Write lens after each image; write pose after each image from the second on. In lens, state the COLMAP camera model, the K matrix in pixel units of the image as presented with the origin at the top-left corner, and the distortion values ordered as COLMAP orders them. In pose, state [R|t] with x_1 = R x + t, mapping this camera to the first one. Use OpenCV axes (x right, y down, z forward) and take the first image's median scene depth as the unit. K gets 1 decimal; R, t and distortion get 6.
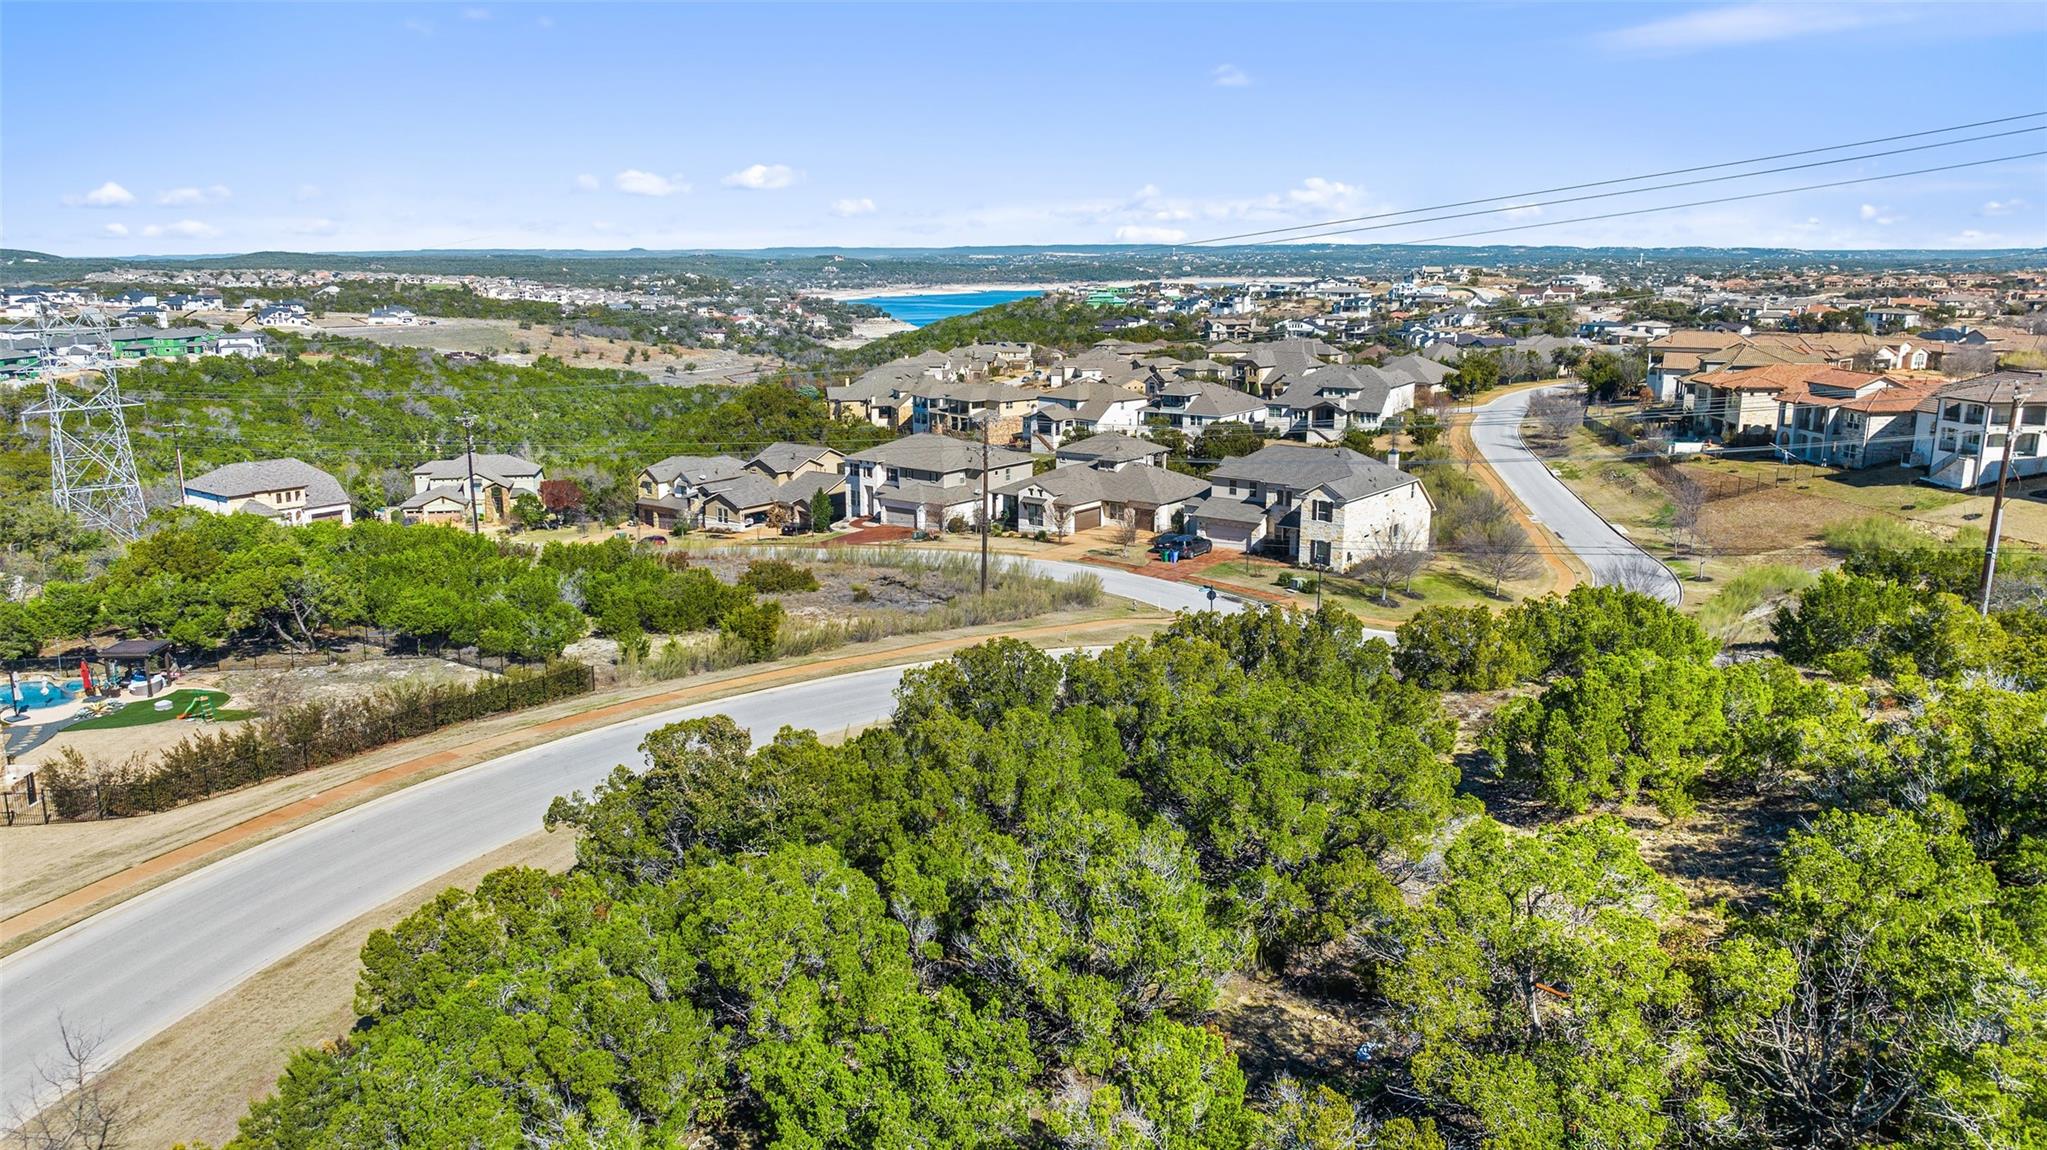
lens RADIAL K [[1446.5, 0, 1002.1], [0, 1446.5, 554.6], [0, 0, 1]] dist [-0.022625, 0.008206]
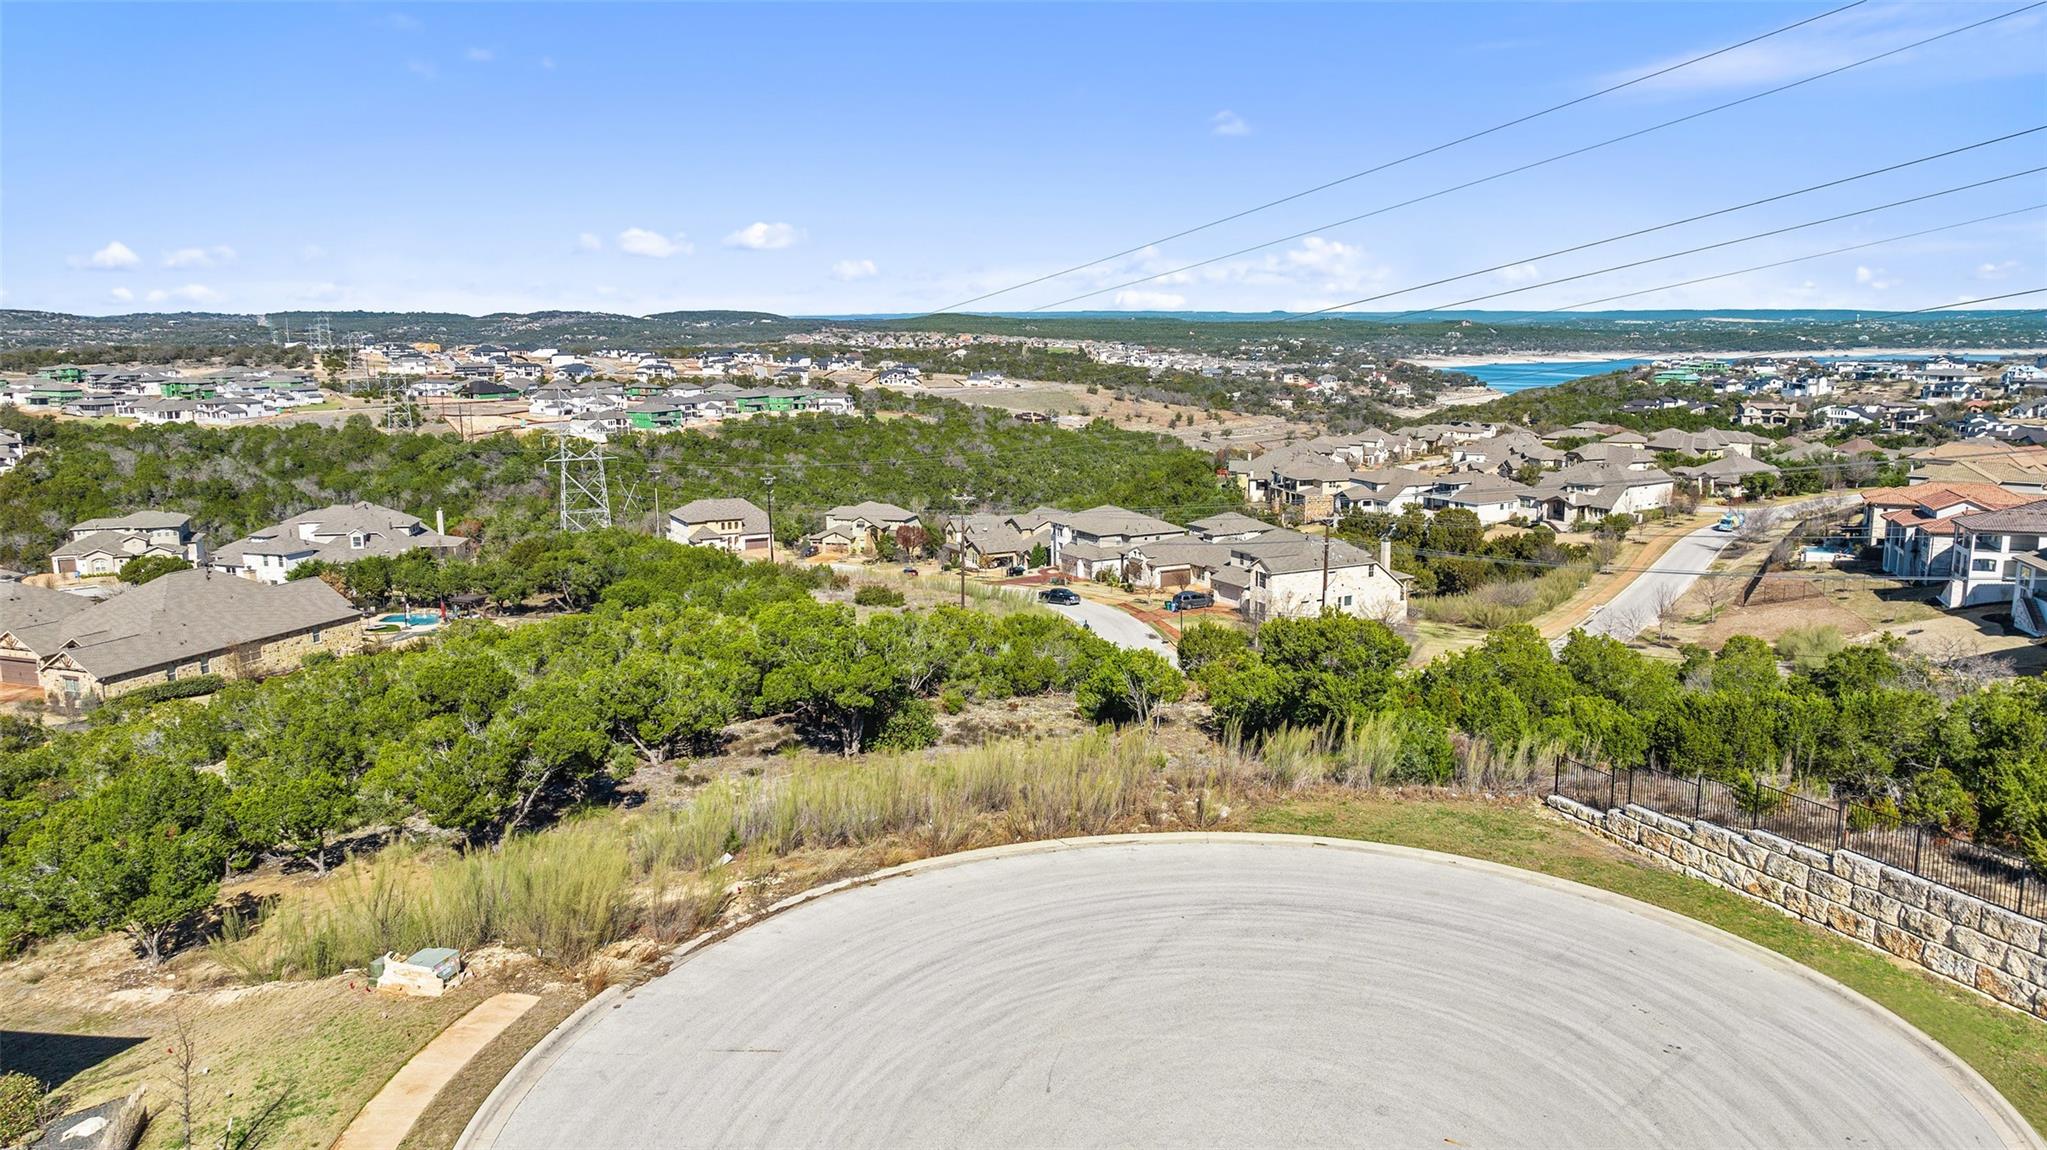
lens RADIAL K [[1443.3, 0, 1053.5], [0, 1443.3, 568.3], [0, 0, 1]] dist [-0.018526, -0.001054]
pose [[0.922225, 0.070071, -0.380252, 0.150336], [-0.082287, 0.996481, -0.015945, -0.001081], [0.377797, 0.045995, 0.924745, -0.080828]]
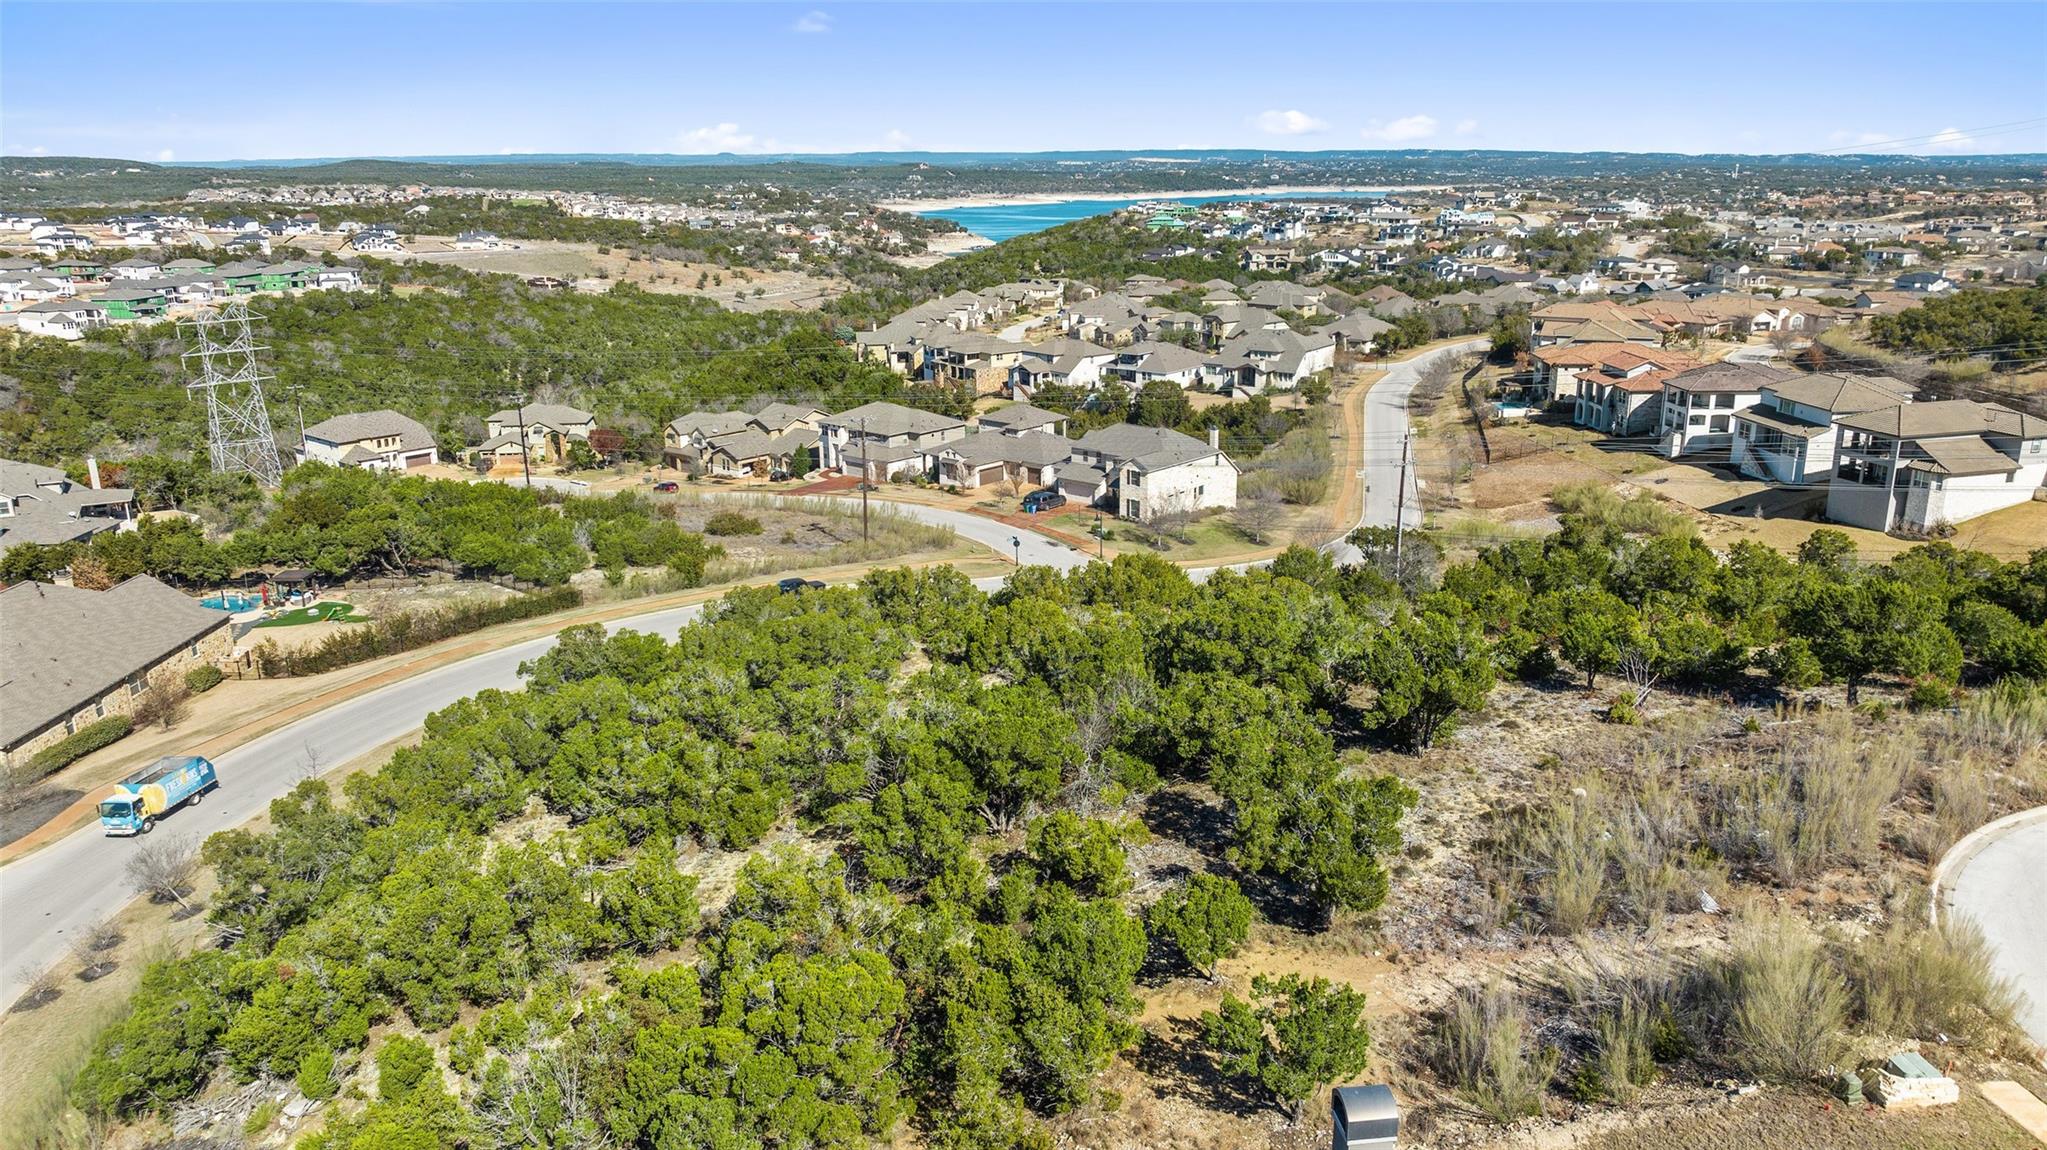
lens RADIAL K [[1443.3, 0, 1044.3], [0, 1443.3, 572.1], [0, 0, 1]] dist [-0.021234, 0.001710]
pose [[0.999447, 0.009891, -0.031762, 0.049723], [-0.007490, 0.997167, 0.074850, -0.011701], [0.032413, -0.074570, 0.996689, -0.100493]]
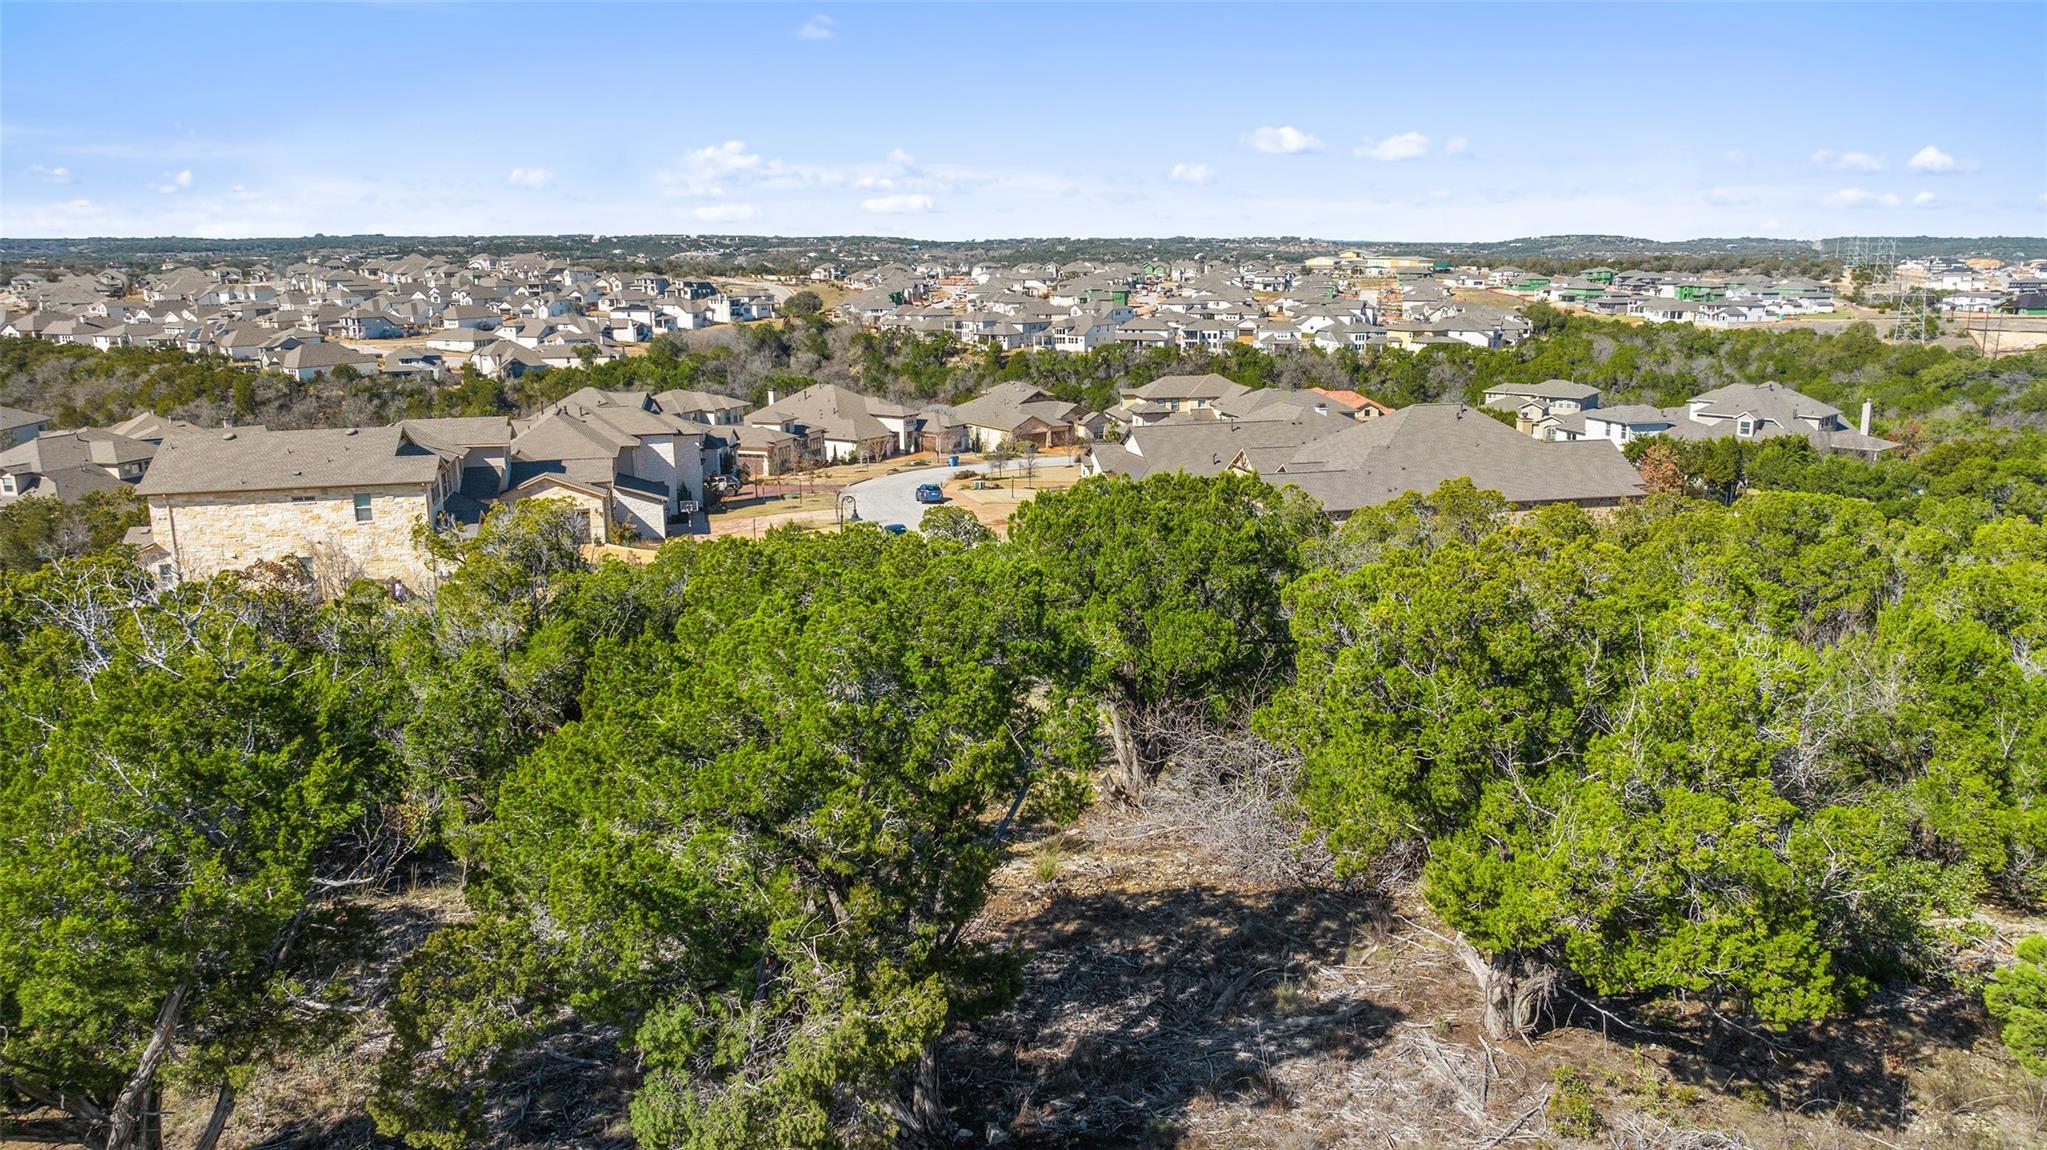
lens RADIAL K [[1443.3, 0, 1053.5], [0, 1443.3, 568.3], [0, 0, 1]] dist [-0.018526, -0.001054]
pose [[0.192669, 0.217706, -0.956809, 0.090749], [-0.199528, 0.963399, 0.179027, 0.005479], [0.960764, 0.156417, 0.229056, 0.014341]]
